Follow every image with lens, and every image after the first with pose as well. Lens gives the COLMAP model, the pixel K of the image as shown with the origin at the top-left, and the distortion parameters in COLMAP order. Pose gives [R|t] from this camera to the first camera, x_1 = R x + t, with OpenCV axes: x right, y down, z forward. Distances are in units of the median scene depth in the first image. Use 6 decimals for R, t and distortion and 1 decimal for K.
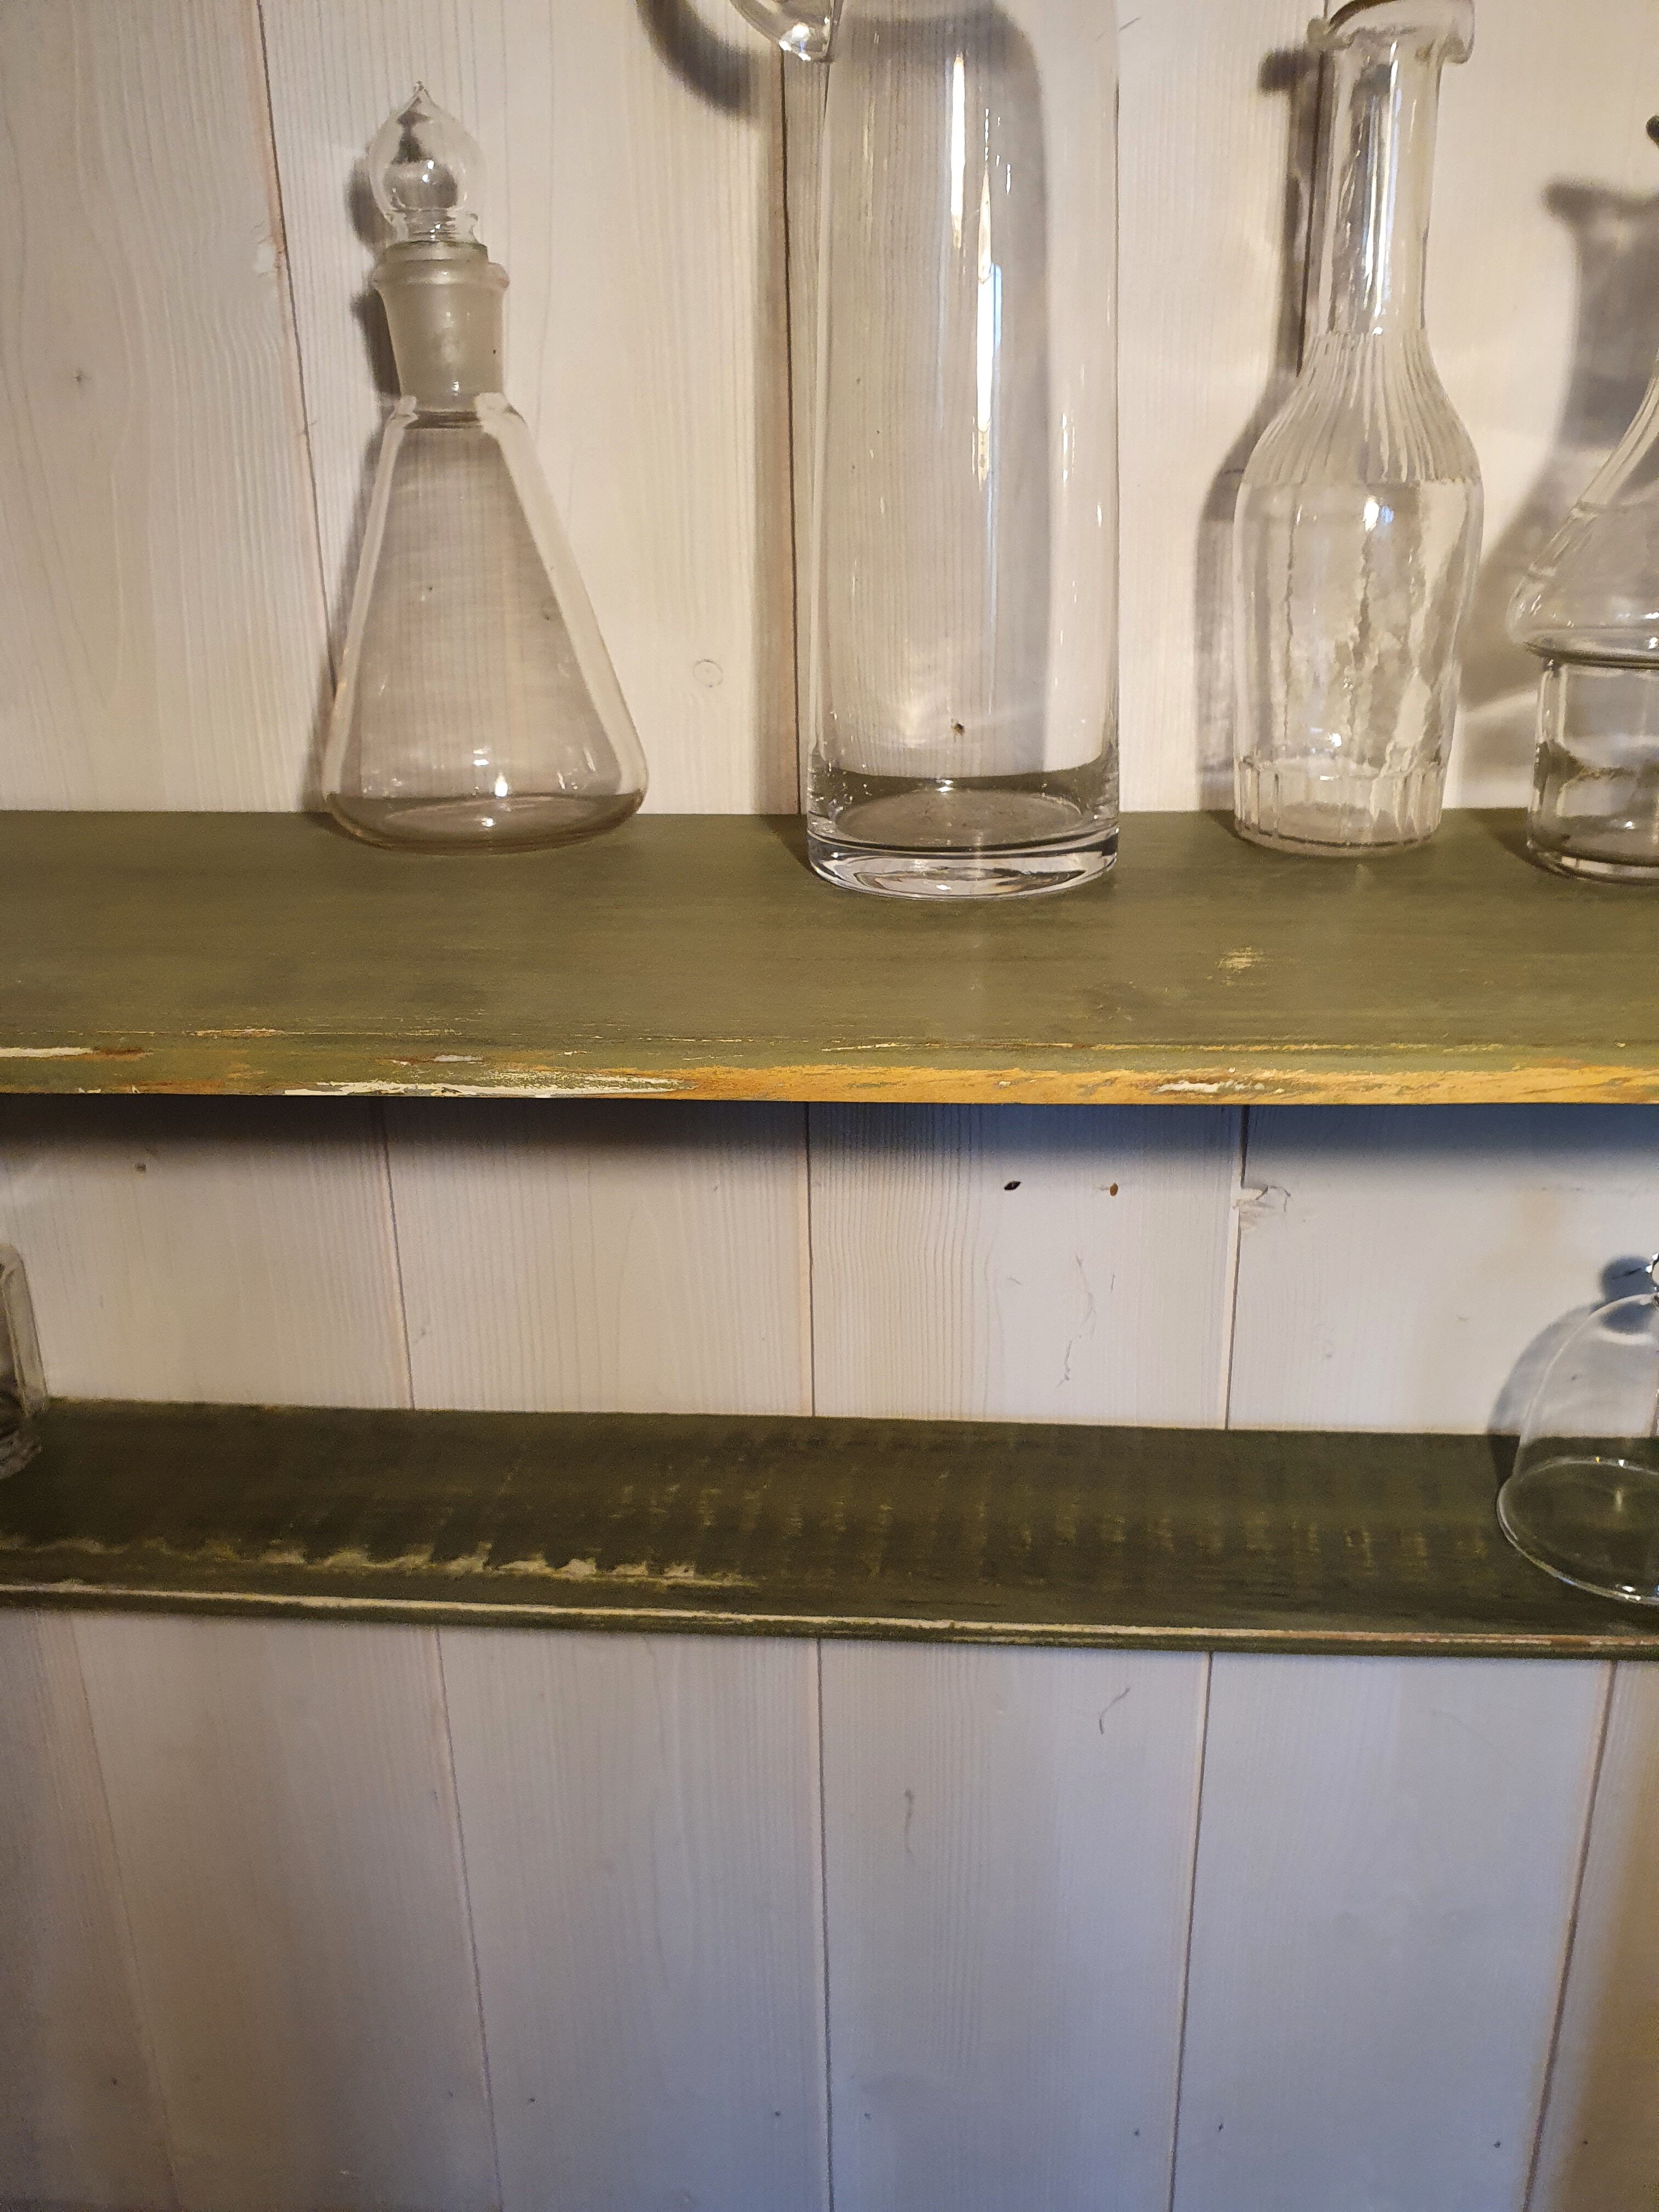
lens RADIAL K [[1682.2, 0, 828.7], [0, 1682.2, 1112.4], [0, 0, 1]] dist [0.004534, 0.006807]
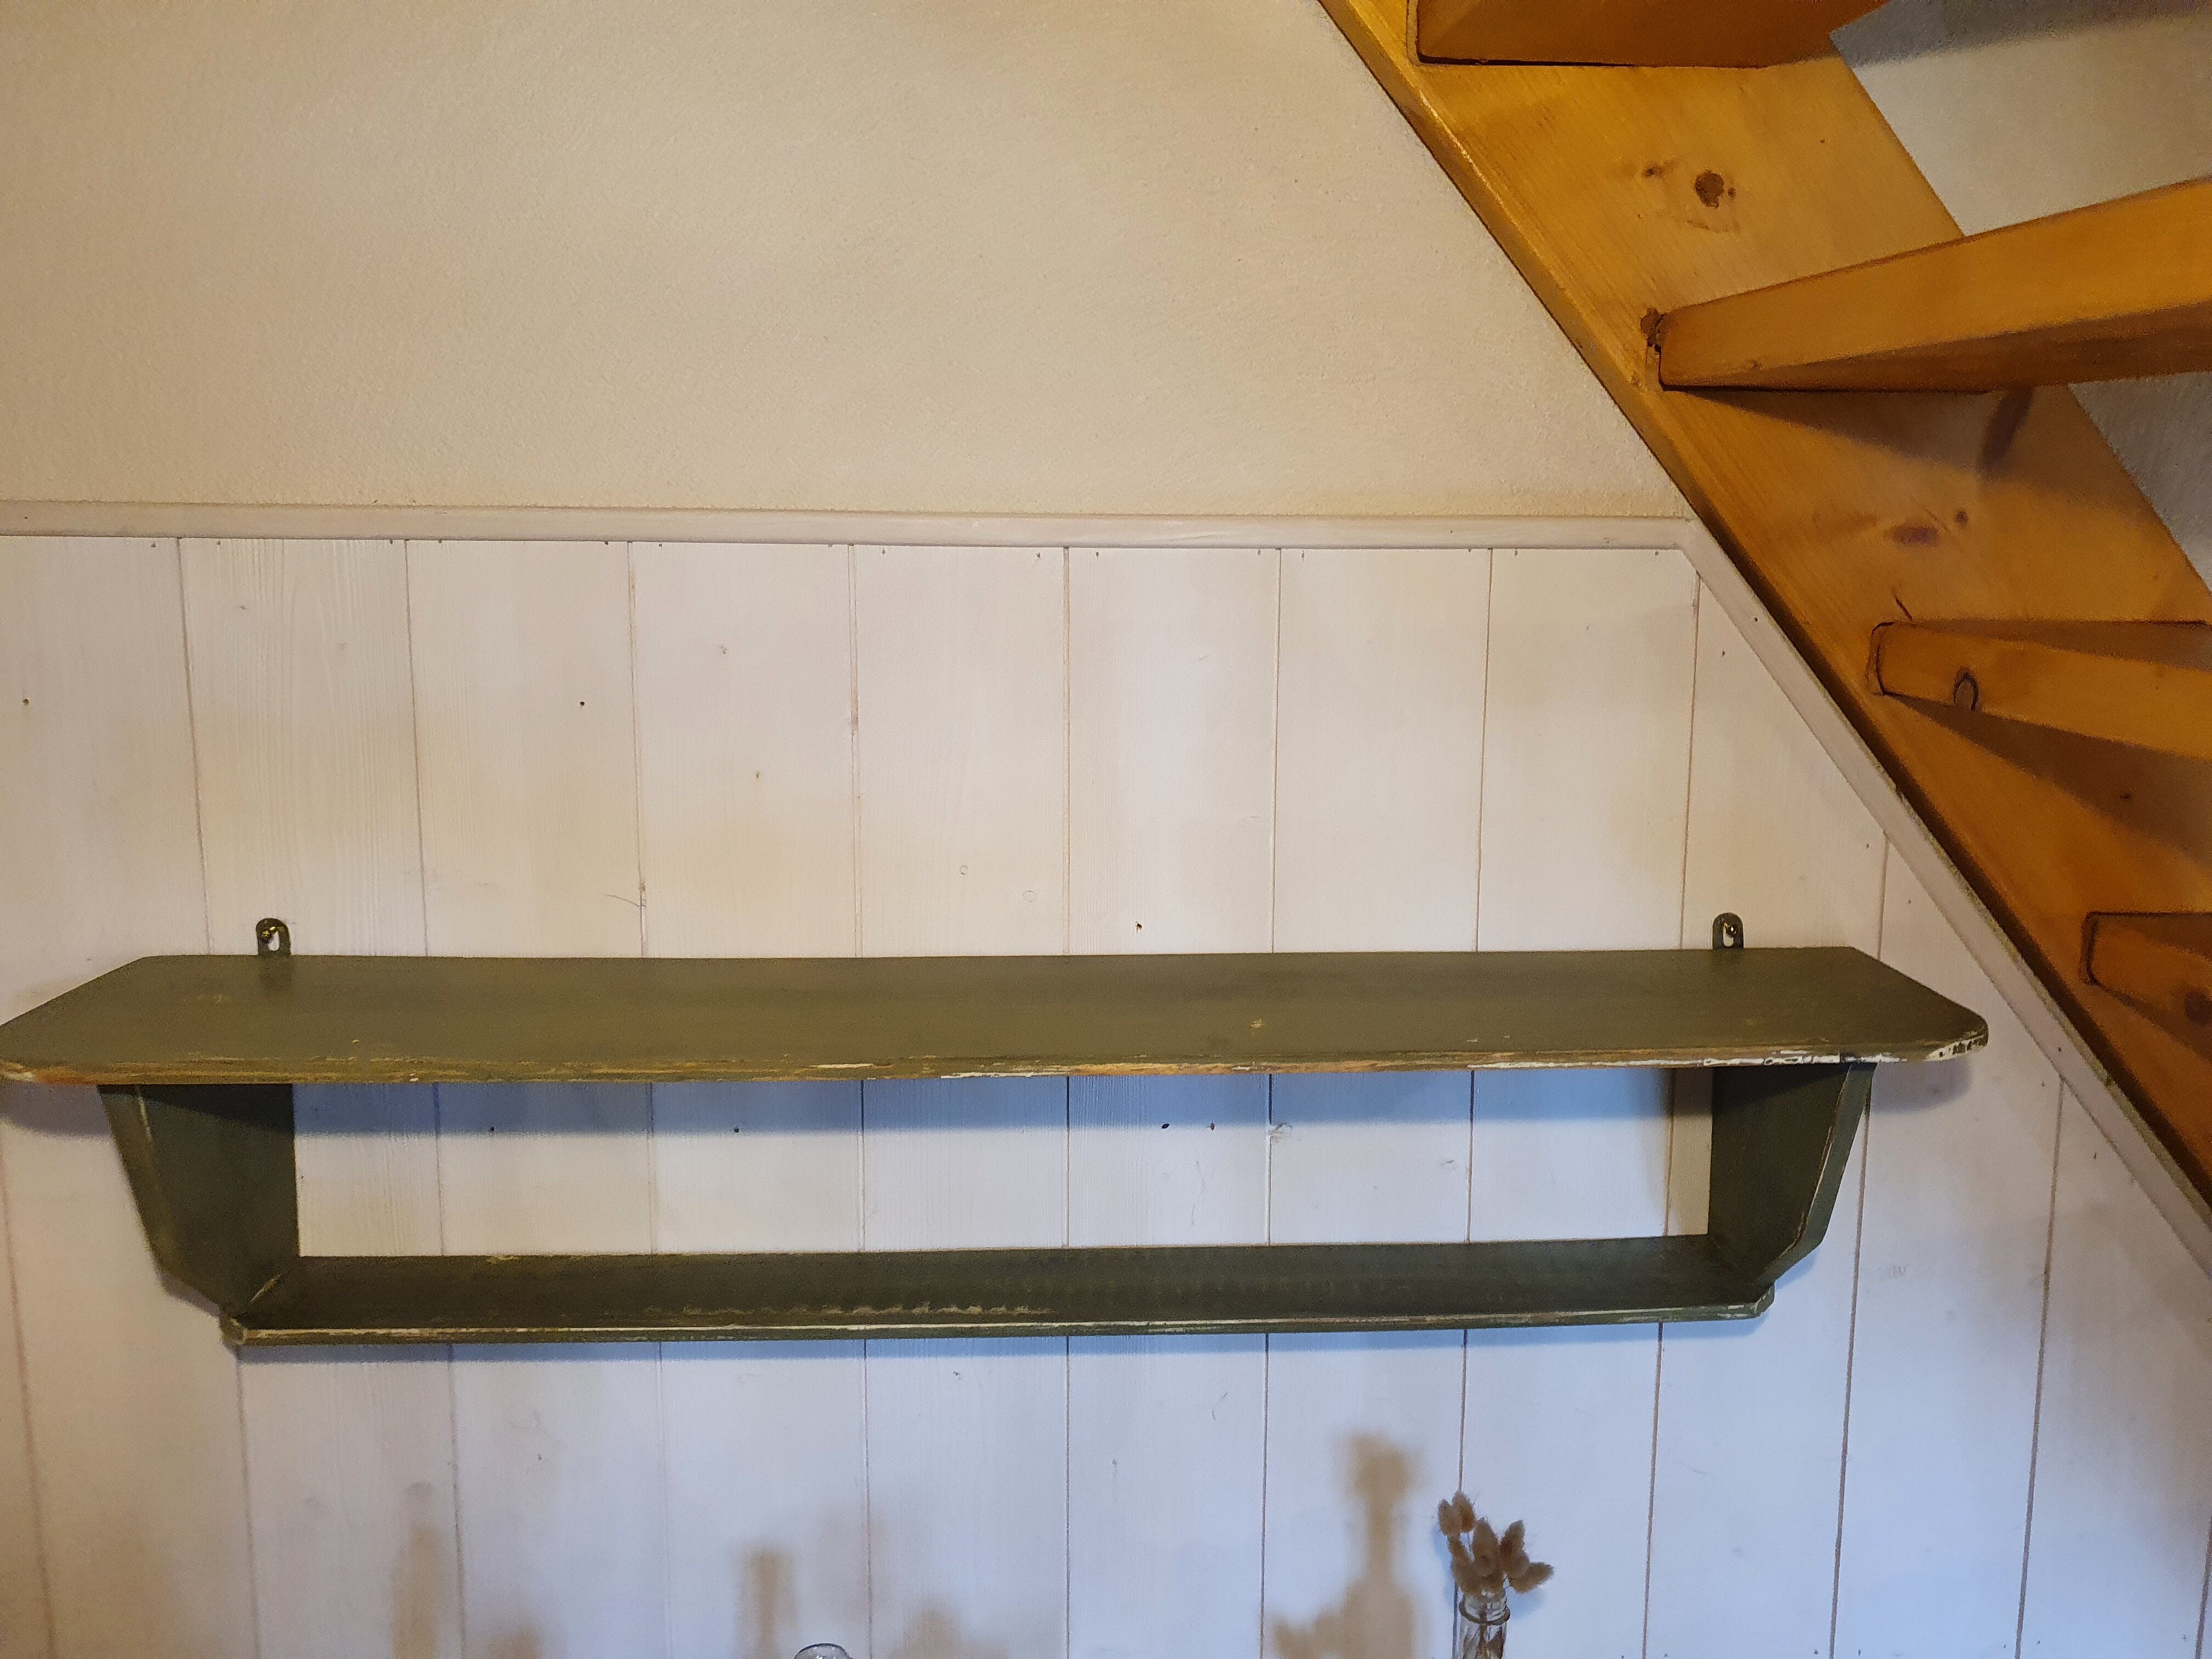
lens RADIAL K [[1682.2, 0, 1108.2], [0, 1682.2, 838.4], [0, 0, 1]] dist [0.004534, 0.006807]
pose [[0.993149, -0.003827, 0.116794, -0.225735], [0.025089, 0.983140, -0.181124, 0.072494], [-0.114132, 0.182813, 0.976500, -1.224379]]
